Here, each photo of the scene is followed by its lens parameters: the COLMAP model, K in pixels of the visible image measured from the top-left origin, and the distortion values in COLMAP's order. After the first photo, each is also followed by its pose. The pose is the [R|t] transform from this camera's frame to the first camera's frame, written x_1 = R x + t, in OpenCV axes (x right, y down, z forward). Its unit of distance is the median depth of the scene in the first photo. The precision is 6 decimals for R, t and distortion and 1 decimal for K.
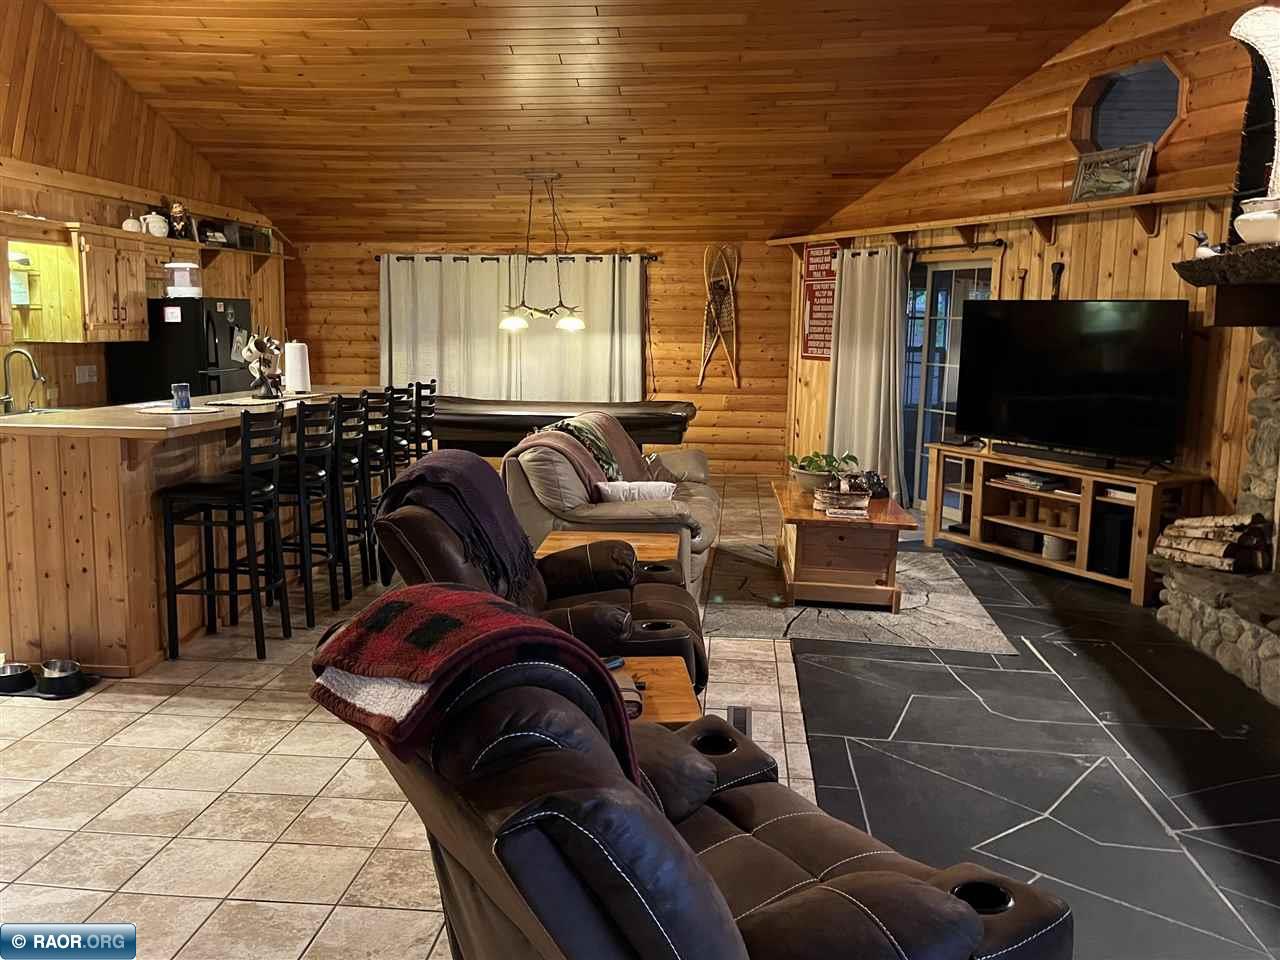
lens RADIAL K [[1073.4, 0, 644.3], [0, 1073.4, 474.8], [0, 0, 1]] dist [0.044925, -0.039982]
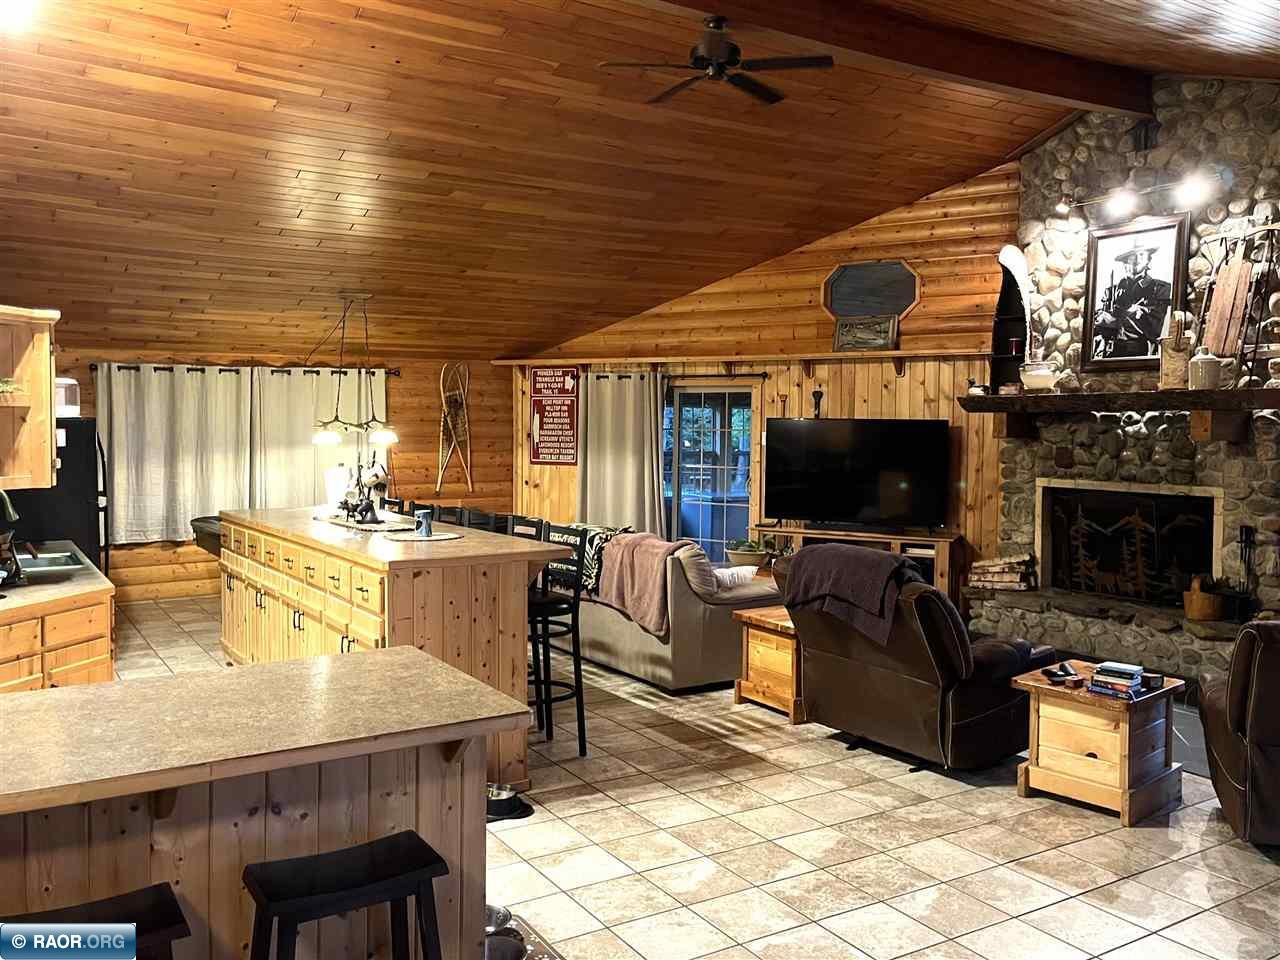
lens RADIAL K [[1073.4, 0, 641.2], [0, 1073.4, 474.5], [0, 0, 1]] dist [0.044925, -0.039982]
pose [[0.793968, -0.037456, 0.606804, -0.587200], [0.091257, 0.994134, -0.058041, -0.026994], [-0.601071, 0.101458, 0.792729, 0.043134]]
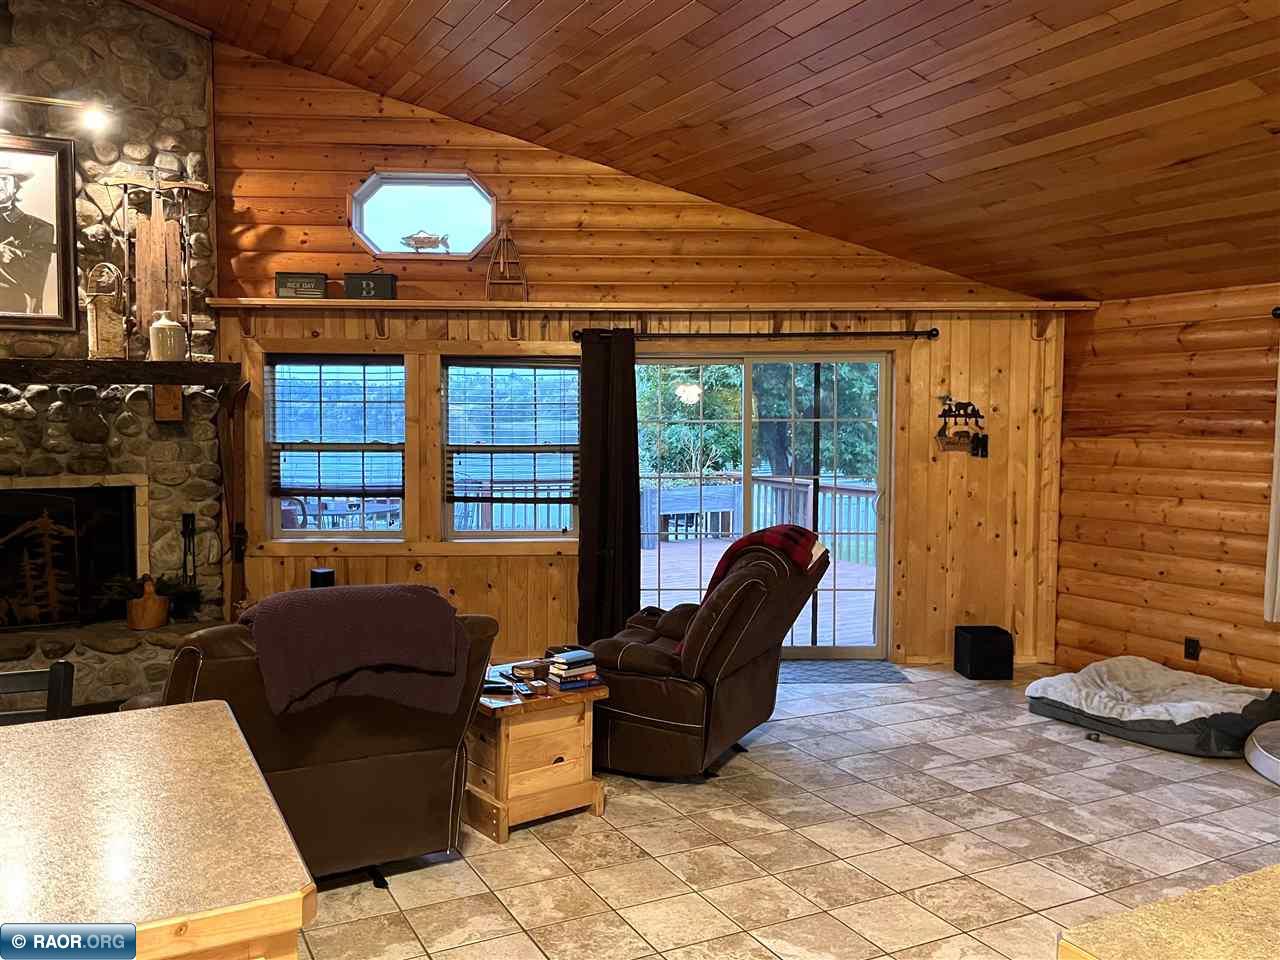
lens RADIAL K [[1073.4, 0, 641.8], [0, 1073.4, 472.9], [0, 0, 1]] dist [0.044925, -0.039982]
pose [[-0.543212, -0.062404, 0.837273, -0.507129], [0.109073, 0.983538, 0.144071, -0.101664], [-0.832480, 0.169585, -0.527463, 0.602545]]
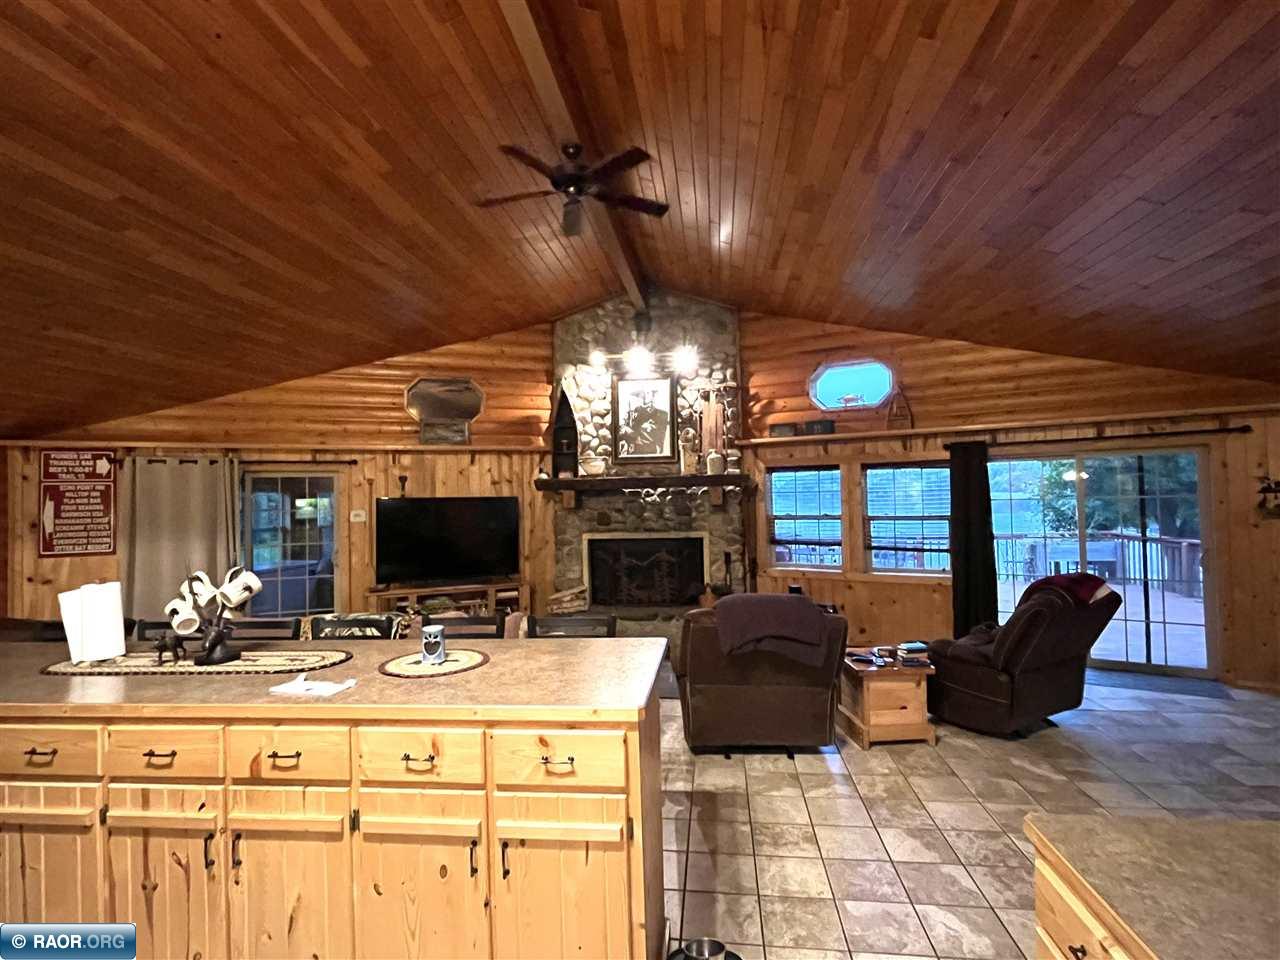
lens RADIAL K [[649.4, 0, 641.9], [0, 649.4, 479.1], [0, 0, 1]] dist [0.000147, 0.000888]
pose [[0.017675, 0.010425, 0.999789, -0.590884], [0.164506, 0.986288, -0.013193, -0.104525], [-0.986218, 0.164705, 0.015718, 0.553061]]
